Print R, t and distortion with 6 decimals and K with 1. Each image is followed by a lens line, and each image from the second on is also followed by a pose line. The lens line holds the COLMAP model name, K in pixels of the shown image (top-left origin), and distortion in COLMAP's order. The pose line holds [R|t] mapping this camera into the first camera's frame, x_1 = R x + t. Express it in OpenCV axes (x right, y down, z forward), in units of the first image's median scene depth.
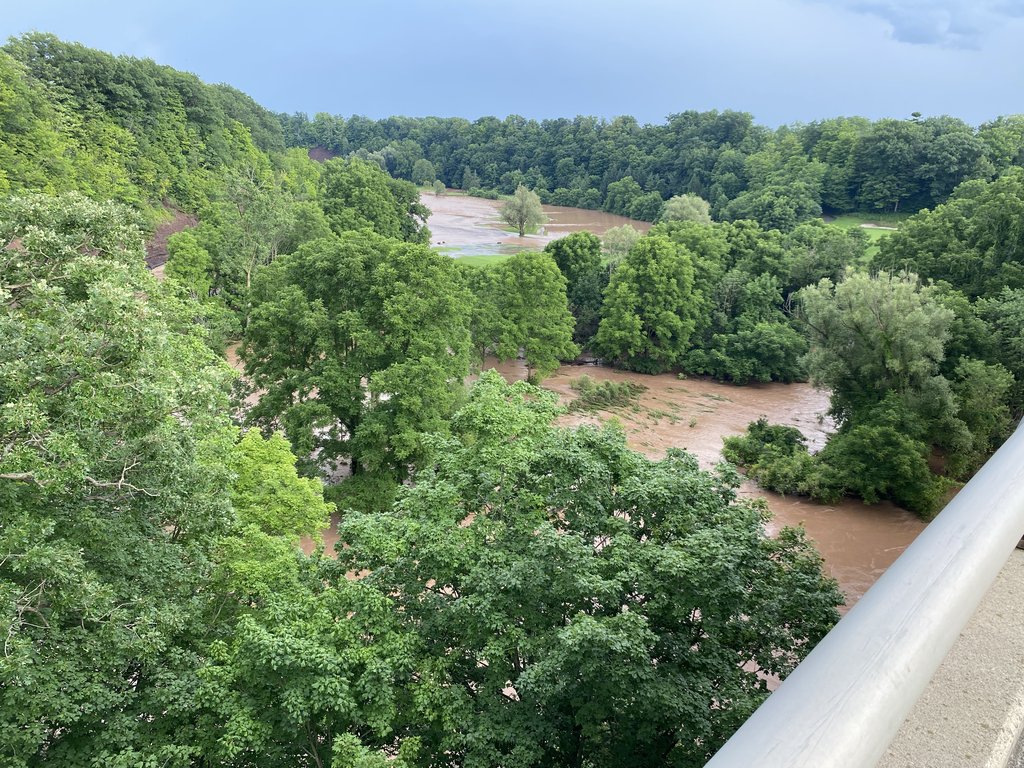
lens RADIAL K [[769.9, 0, 512.0], [0, 769.9, 384.0], [0, 0, 1]] dist [0.003502, -0.002115]
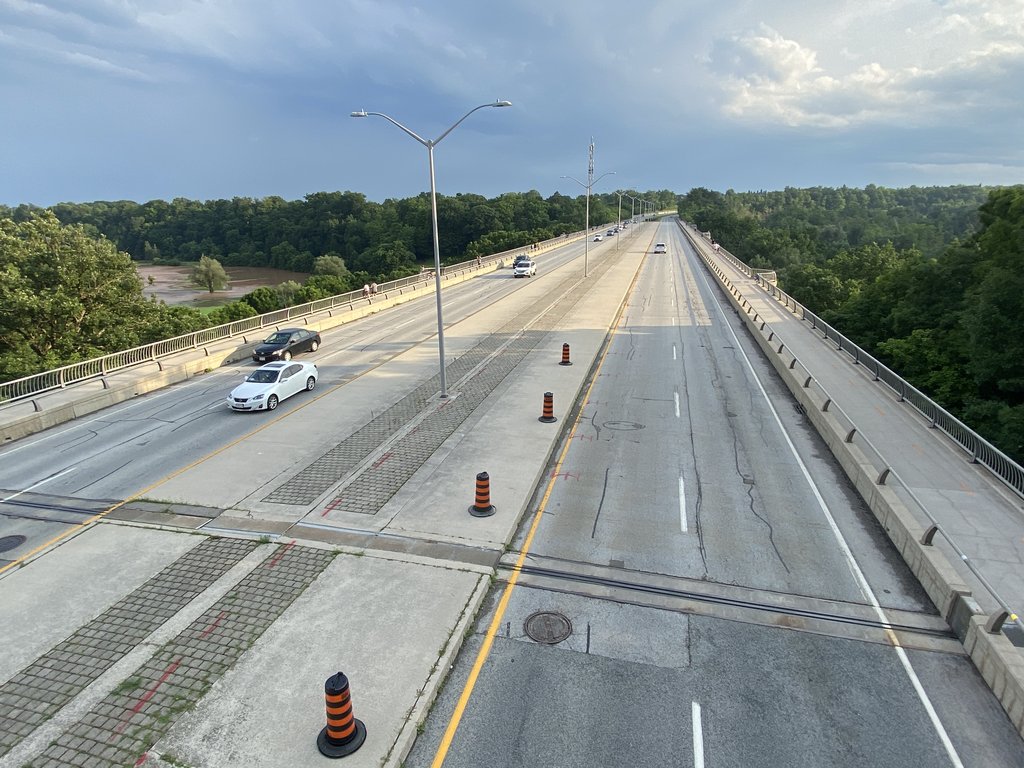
lens RADIAL K [[595.7, 0, 512.0], [0, 595.7, 384.0], [0, 0, 1]] dist [0.037040, -0.000434]
pose [[0.876823, -0.181020, 0.445436, -0.022028], [0.185333, 0.982078, 0.034283, 0.025778], [-0.443659, 0.052494, 0.894657, -0.161537]]
